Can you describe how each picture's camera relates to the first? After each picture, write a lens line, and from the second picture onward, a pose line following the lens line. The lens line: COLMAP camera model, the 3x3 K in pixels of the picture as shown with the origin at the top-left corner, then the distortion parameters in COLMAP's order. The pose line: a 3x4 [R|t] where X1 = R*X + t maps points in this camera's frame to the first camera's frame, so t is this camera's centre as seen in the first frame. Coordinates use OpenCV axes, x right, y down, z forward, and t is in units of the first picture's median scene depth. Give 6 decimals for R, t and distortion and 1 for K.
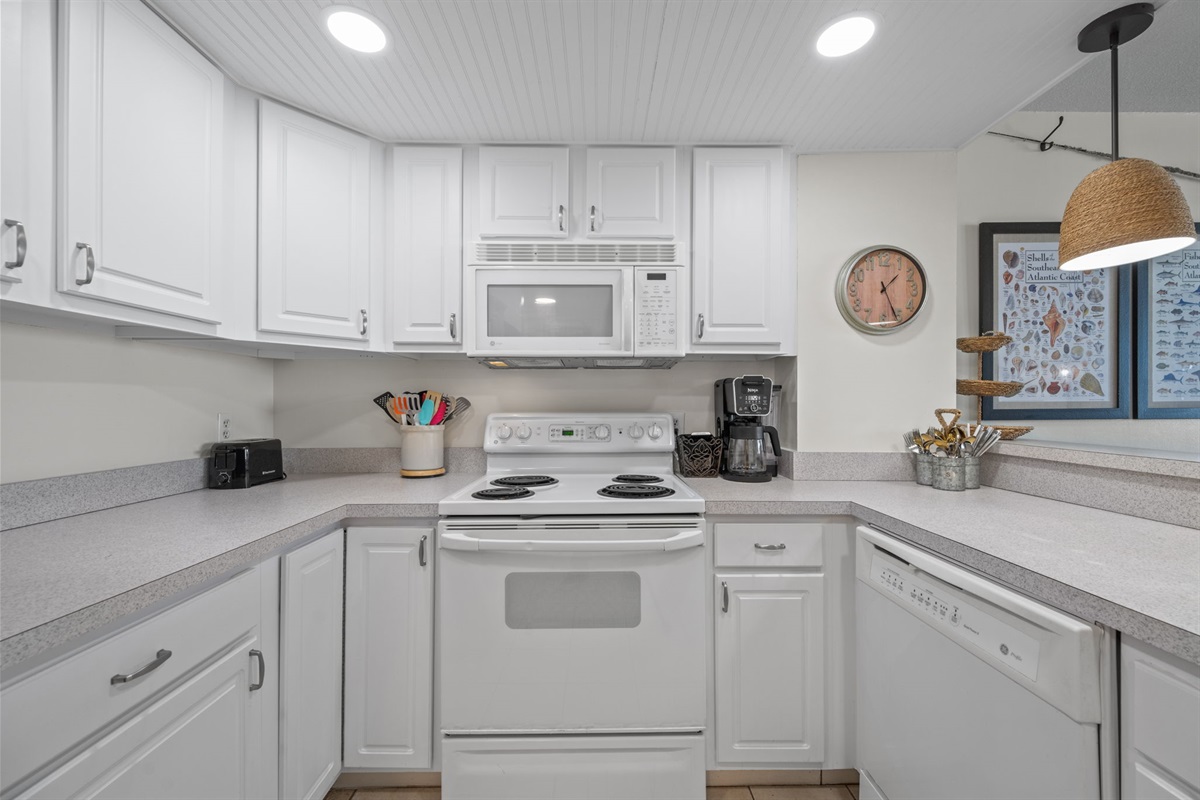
lens RADIAL K [[478.5, 0, 603.0], [0, 478.5, 400.0], [0, 0, 1]] dist [0.002526, -0.000792]
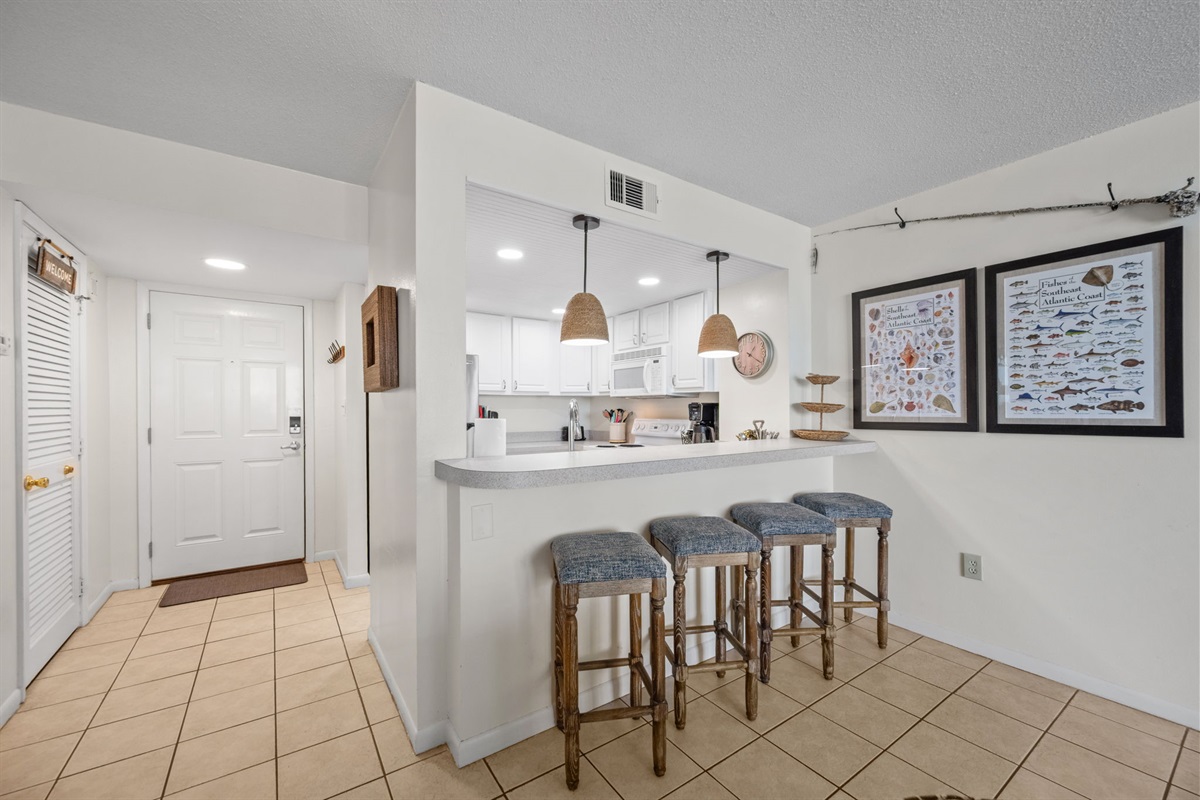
lens RADIAL K [[478.5, 0, 596.1], [0, 478.5, 408.3], [0, 0, 1]] dist [0.002526, -0.000792]
pose [[0.551659, -0.000286, -0.834070, 1.565129], [0.008884, 0.999945, 0.005533, -0.034760], [0.834022, -0.010463, 0.551631, -0.449888]]
